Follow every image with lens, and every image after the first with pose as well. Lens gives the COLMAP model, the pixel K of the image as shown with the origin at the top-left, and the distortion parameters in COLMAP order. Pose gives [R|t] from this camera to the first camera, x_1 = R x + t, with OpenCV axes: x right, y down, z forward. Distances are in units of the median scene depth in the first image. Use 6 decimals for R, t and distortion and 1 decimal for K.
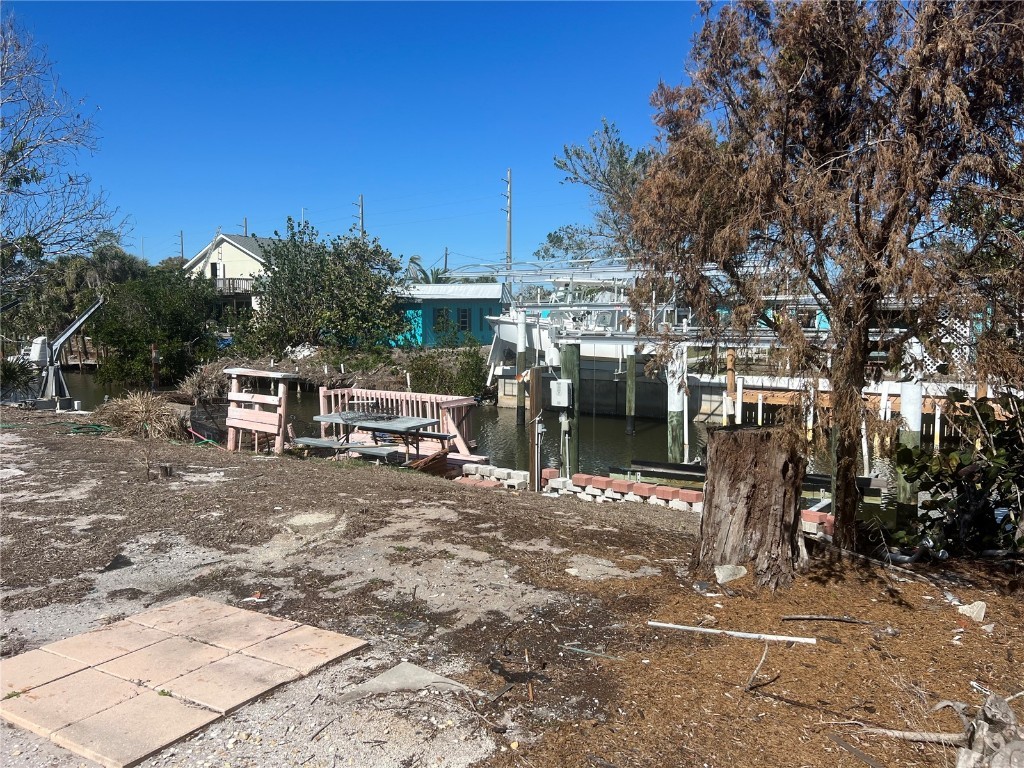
lens RADIAL K [[730.5, 0, 512.0], [0, 730.5, 384.0], [0, 0, 1]] dist [0.006963, 0.000470]
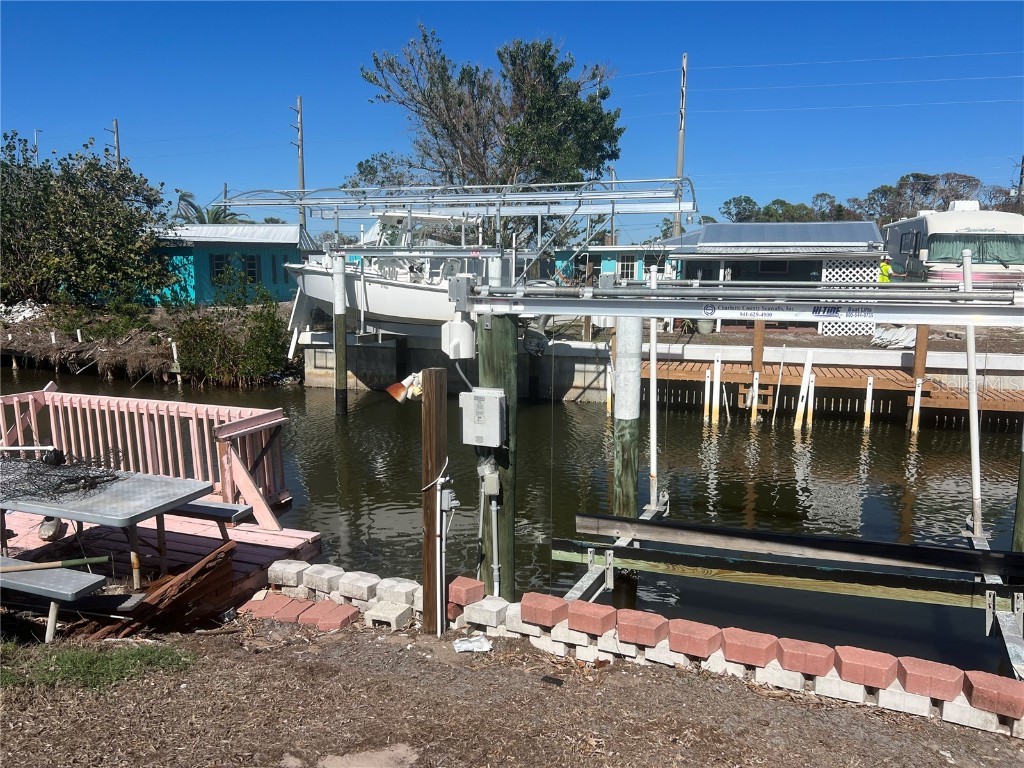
lens RADIAL K [[782.6, 0, 504.9], [0, 782.6, 388.8], [0, 0, 1]] dist [0.045223, -0.065014]
pose [[0.970311, -0.029842, 0.240012, -0.015588], [0.015481, 0.997987, 0.061501, -0.014603], [-0.241364, -0.055959, 0.968820, 0.196812]]
